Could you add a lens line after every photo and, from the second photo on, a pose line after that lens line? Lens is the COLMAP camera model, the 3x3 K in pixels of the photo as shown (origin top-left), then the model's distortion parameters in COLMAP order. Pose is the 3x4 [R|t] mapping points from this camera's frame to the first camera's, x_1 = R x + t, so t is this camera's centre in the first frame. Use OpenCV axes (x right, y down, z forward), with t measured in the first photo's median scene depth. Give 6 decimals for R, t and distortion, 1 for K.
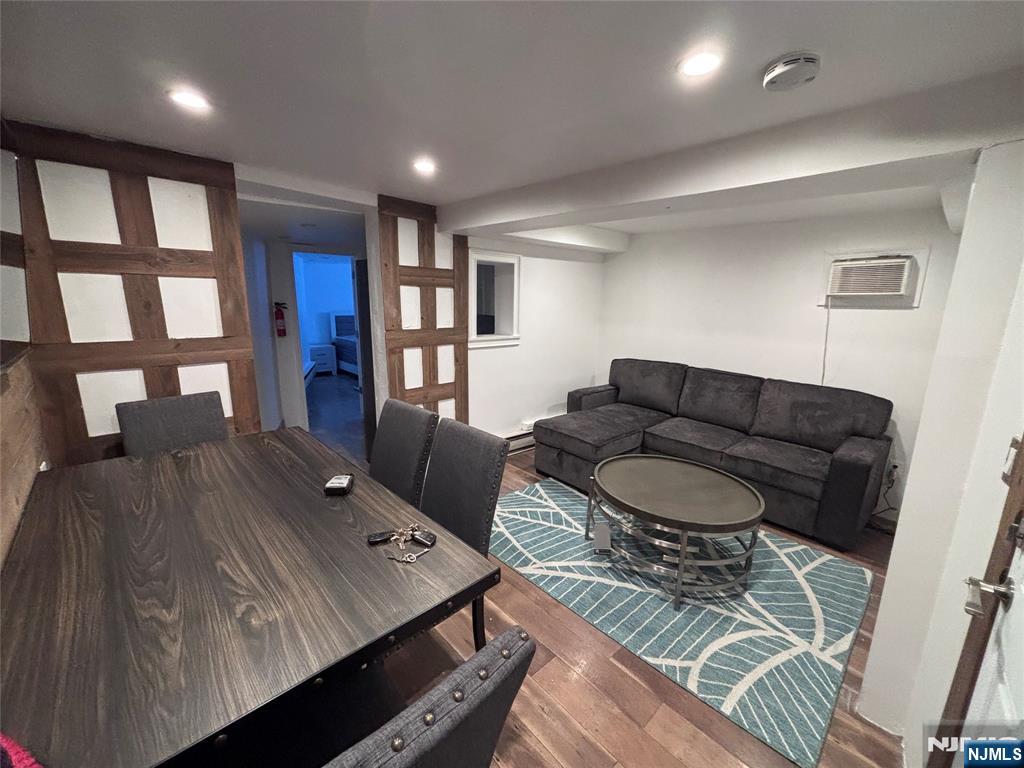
lens RADIAL K [[414.3, 0, 511.0], [0, 414.3, 385.3], [0, 0, 1]] dist [-0.003727, 0.000186]
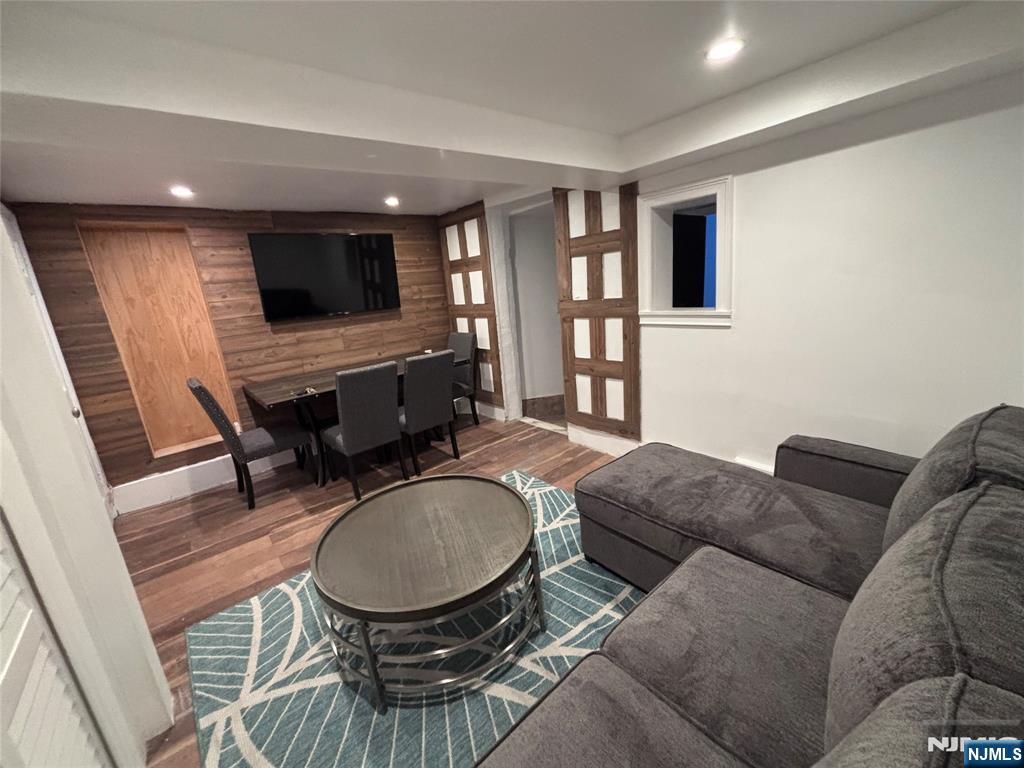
lens RADIAL K [[414.3, 0, 510.3], [0, 414.3, 387.5], [0, 0, 1]] dist [-0.003727, 0.000186]
pose [[-0.053245, 0.228573, -0.972070, 1.215621], [-0.120180, 0.964908, 0.233472, -0.216751], [0.991323, 0.129255, -0.023906, 1.324846]]
